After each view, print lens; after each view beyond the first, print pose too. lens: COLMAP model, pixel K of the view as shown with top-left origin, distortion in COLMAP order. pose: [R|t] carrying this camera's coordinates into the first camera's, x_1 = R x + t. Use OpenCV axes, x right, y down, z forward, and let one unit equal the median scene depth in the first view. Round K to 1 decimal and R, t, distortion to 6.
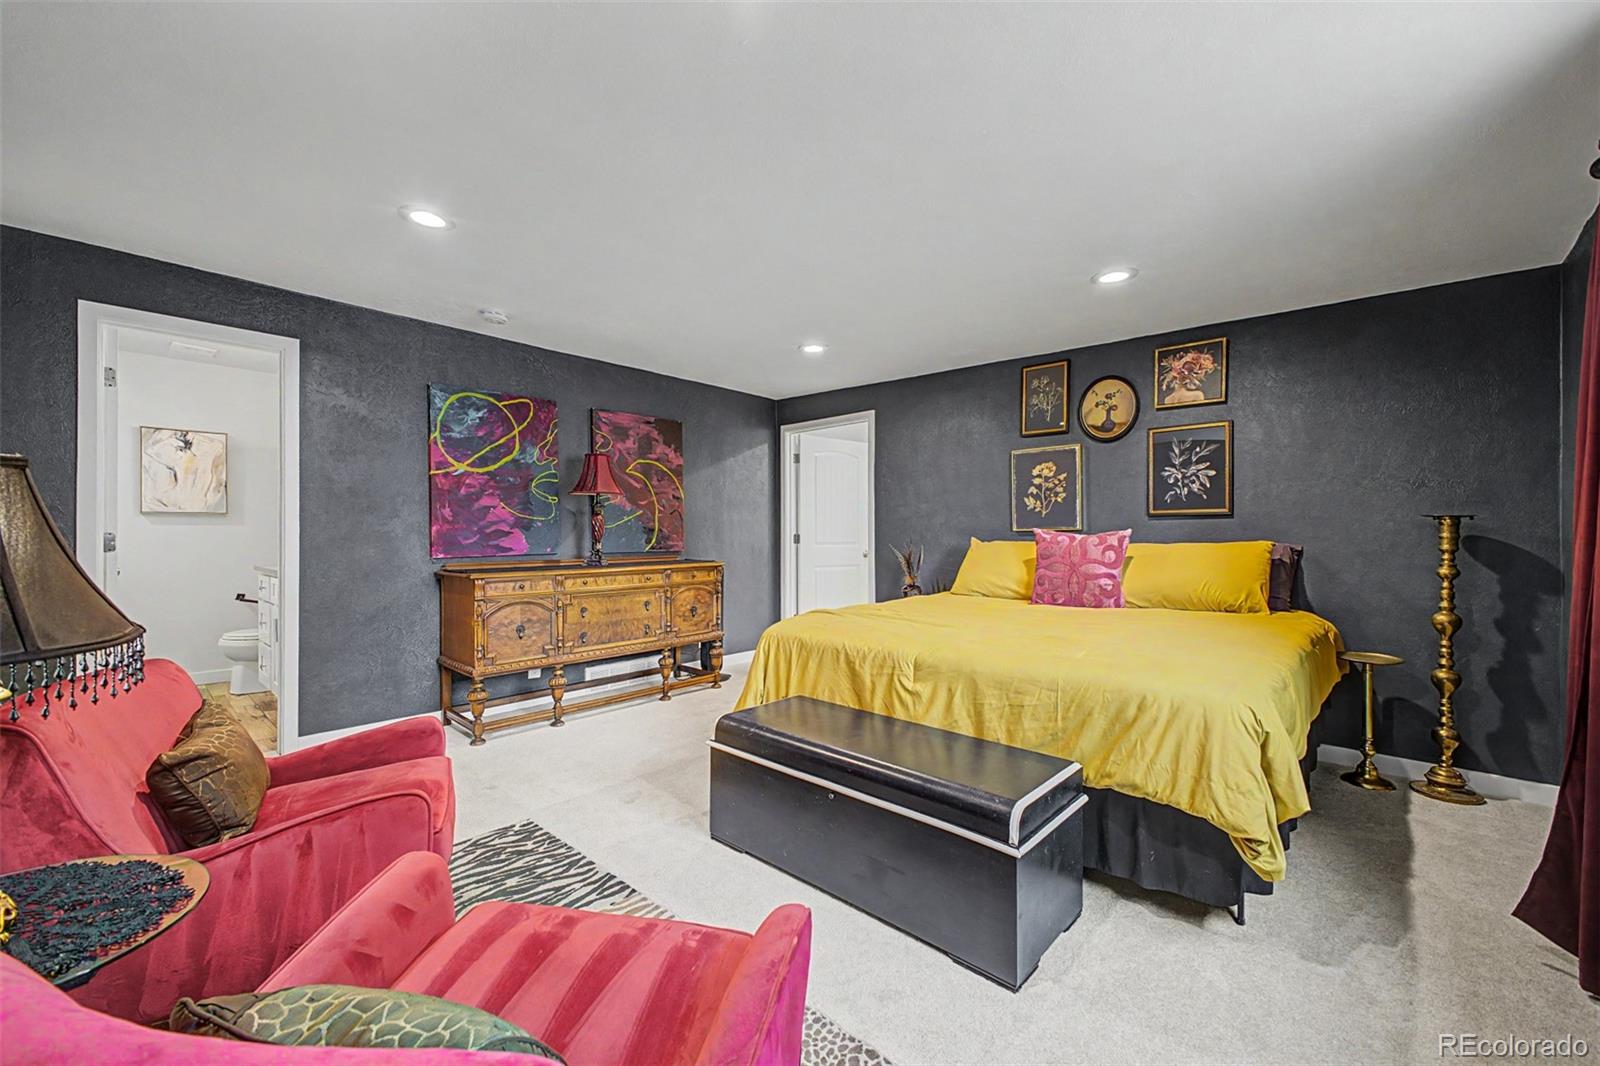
lens RADIAL K [[633.4, 0, 798.6], [0, 633.4, 535.0], [0, 0, 1]] dist [0.030607, -0.012233]
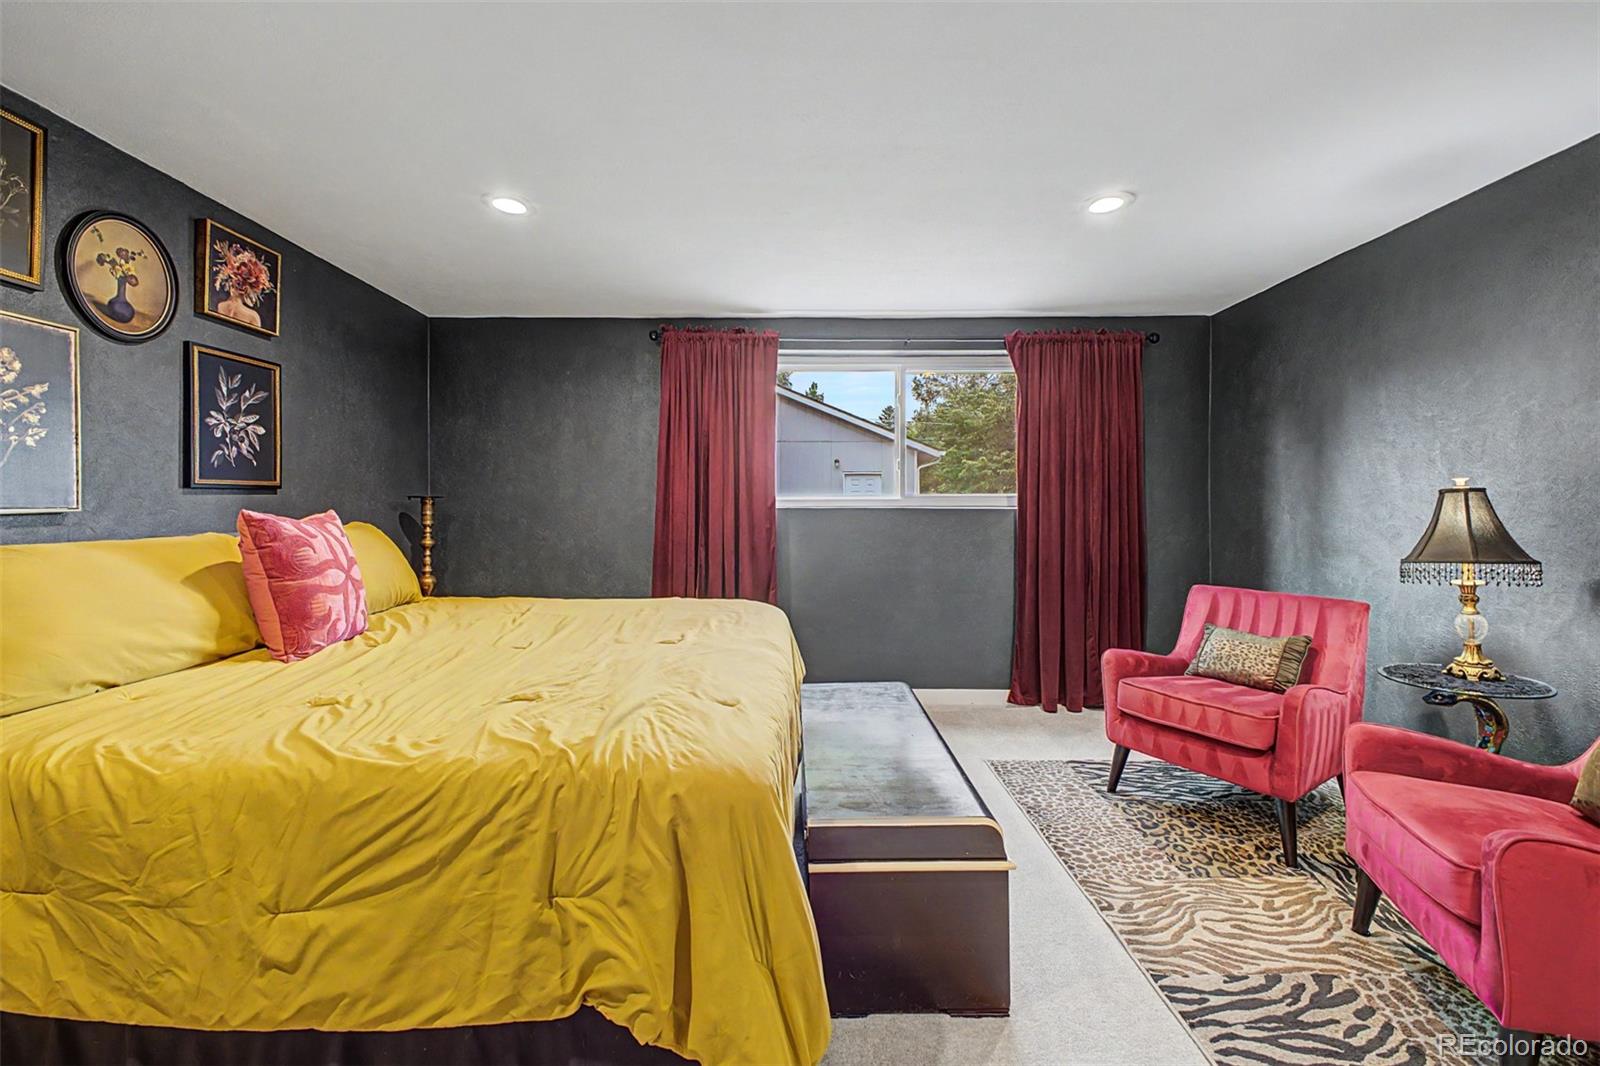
lens RADIAL K [[673.4, 0, 795.3], [0, 673.4, 494.8], [0, 0, 1]] dist [0.015189, -0.000247]
pose [[-0.688019, 0.005518, 0.725672, -0.412911], [0.000291, 0.999973, -0.007328, -0.024027], [-0.725693, -0.004830, -0.688002, 1.390429]]
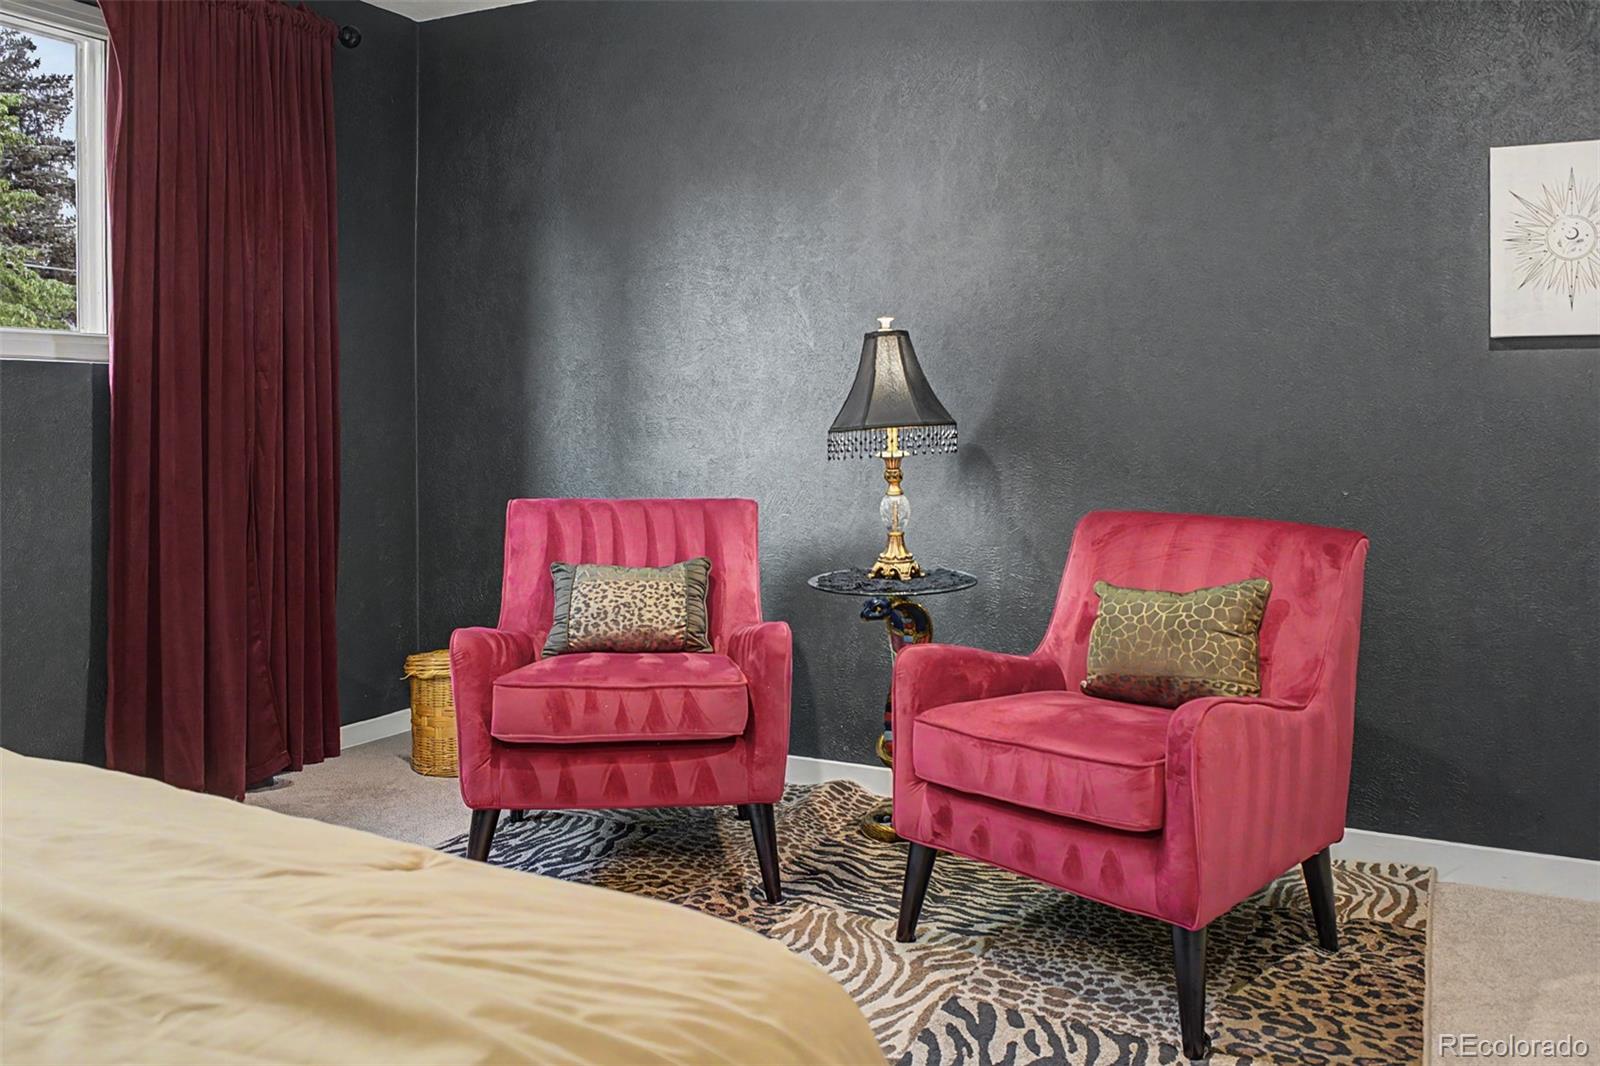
lens RADIAL K [[1361.1, 0, 801.0], [0, 1361.1, 406.2], [0, 0, 1]] dist [-0.001807, 0.007669]
pose [[-0.961020, -0.003714, -0.276455, 0.040092], [-0.004688, 0.999985, 0.002863, 0.026574], [0.276440, 0.004047, -0.961023, 1.415623]]
